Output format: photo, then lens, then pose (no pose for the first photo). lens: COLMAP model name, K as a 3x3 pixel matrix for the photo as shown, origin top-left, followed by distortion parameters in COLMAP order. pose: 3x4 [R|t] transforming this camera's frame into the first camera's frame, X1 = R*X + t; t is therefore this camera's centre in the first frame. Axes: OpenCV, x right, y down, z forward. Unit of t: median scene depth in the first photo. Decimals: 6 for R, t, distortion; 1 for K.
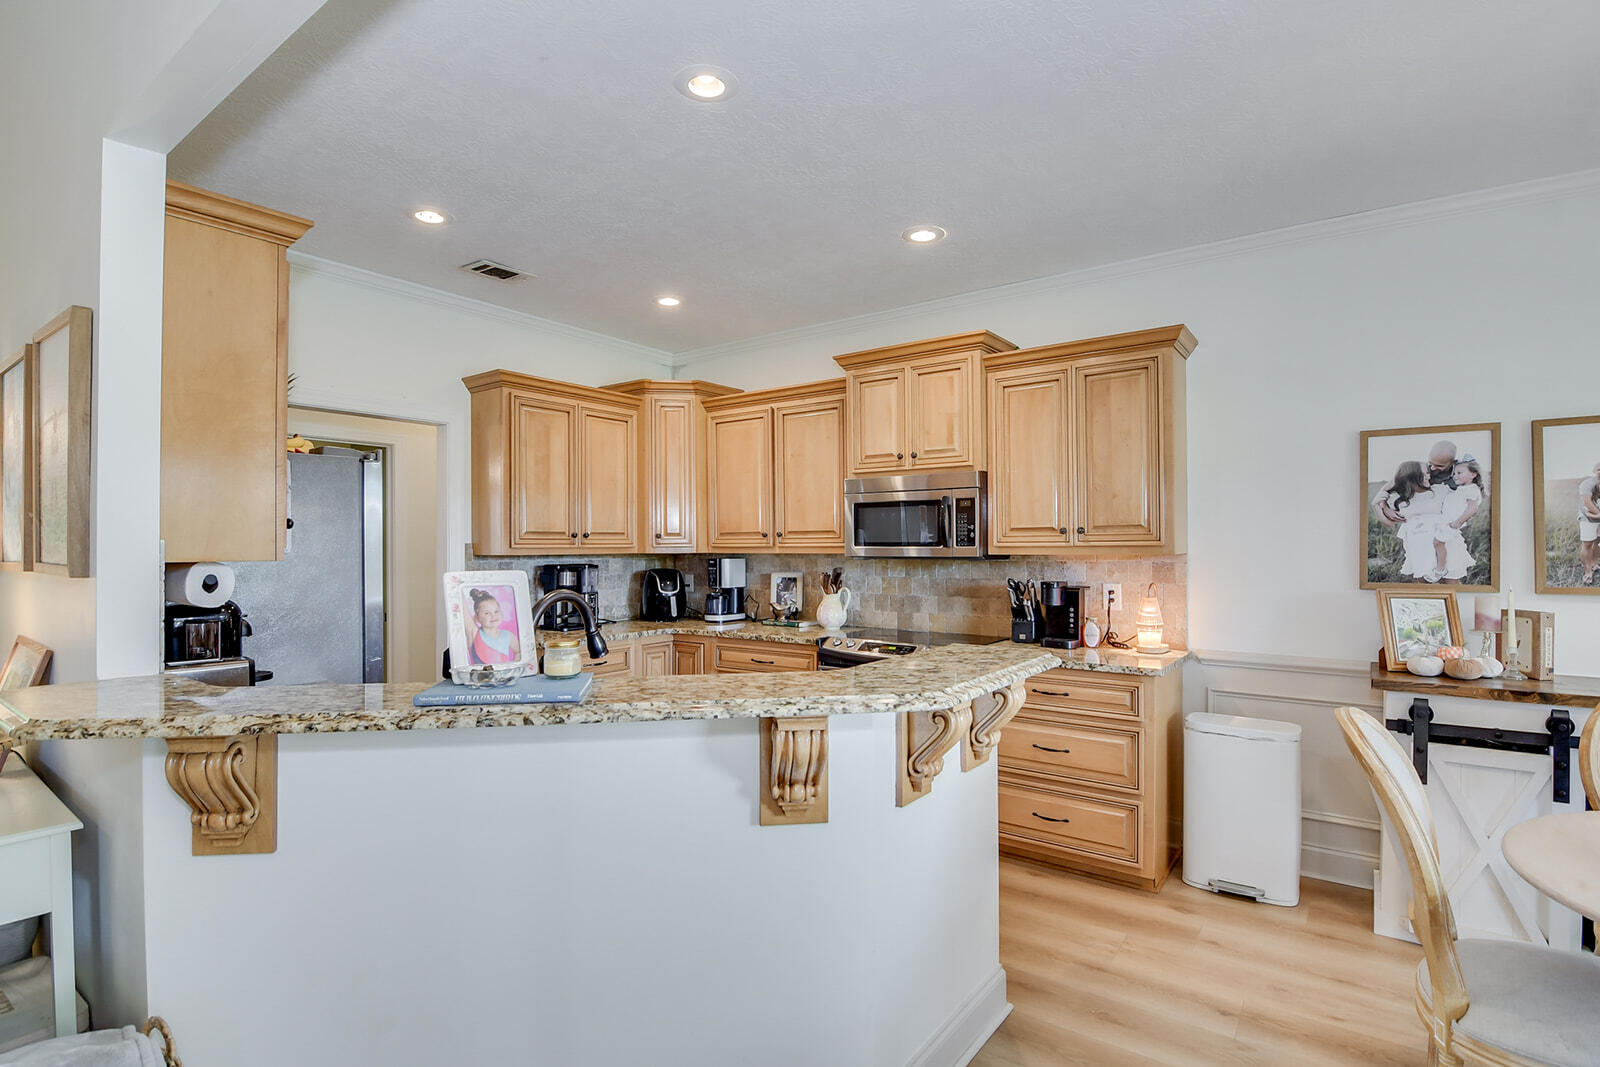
lens RADIAL K [[775.5, 0, 799.3], [0, 775.5, 556.6], [0, 0, 1]] dist [-0.001006, -0.000071]
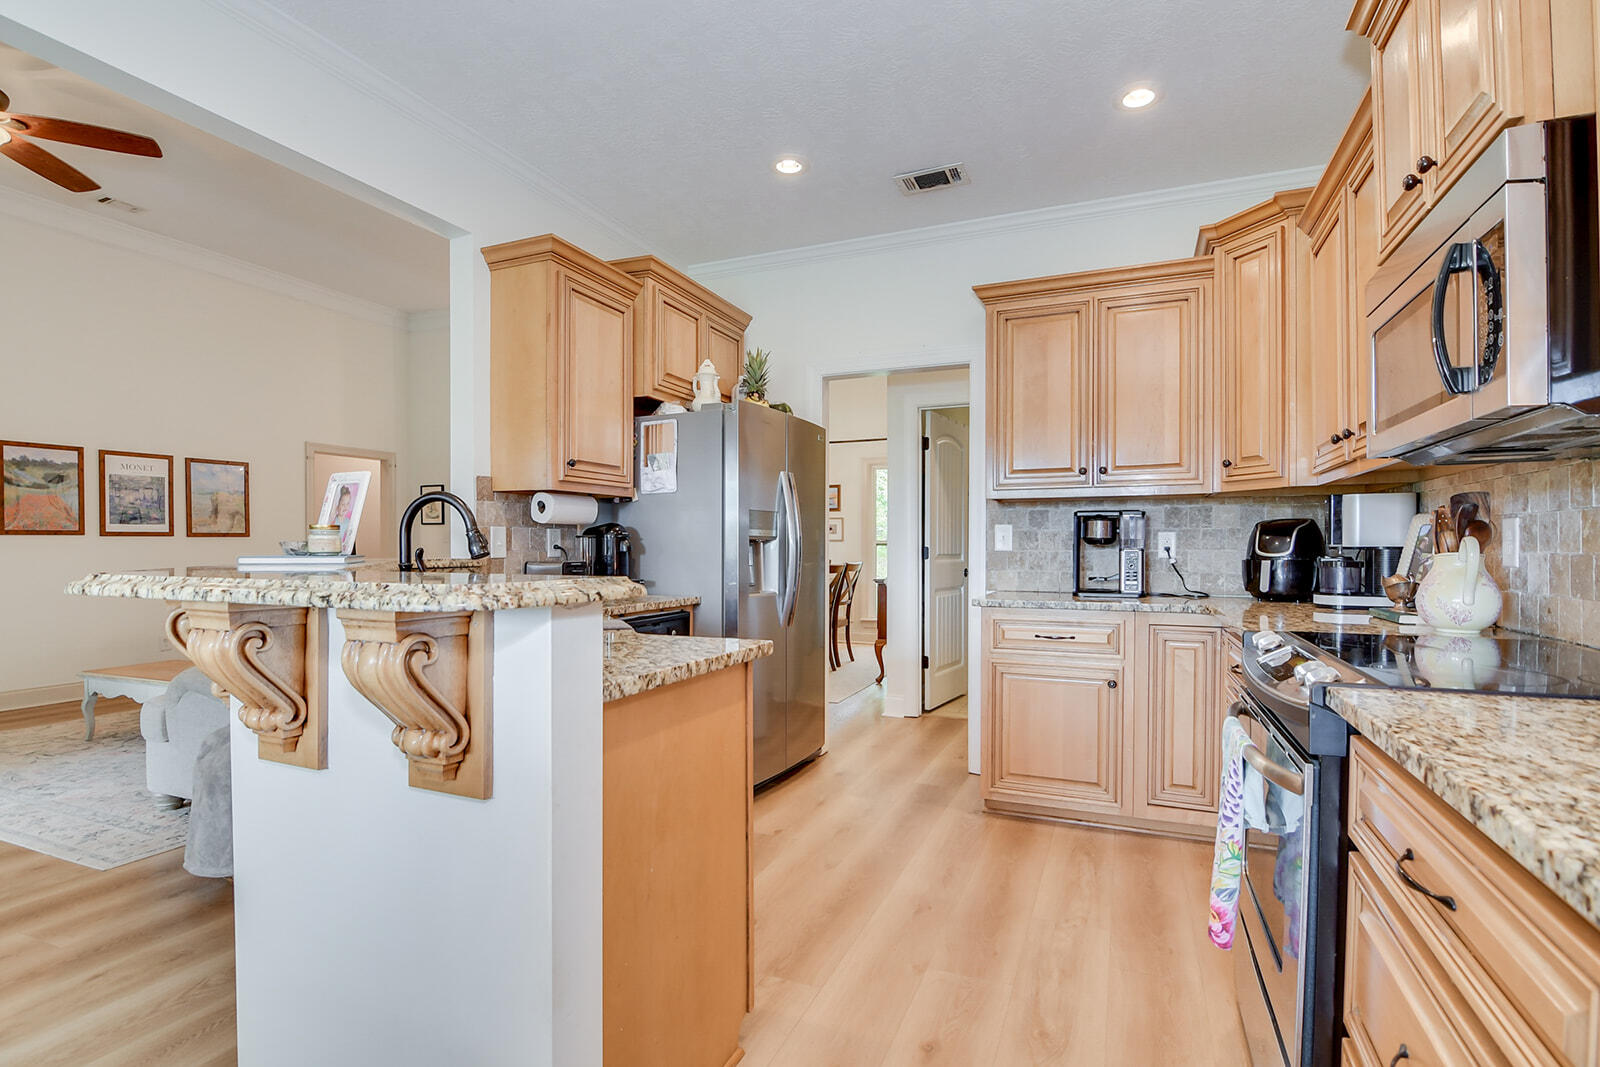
lens RADIAL K [[775.5, 0, 799.3], [0, 775.5, 556.6], [0, 0, 1]] dist [-0.001006, -0.000071]
pose [[0.237094, 0.017530, -0.971328, 0.380705], [-0.011610, 0.999817, 0.015210, 0.047427], [0.971417, 0.007671, 0.237254, 0.535780]]
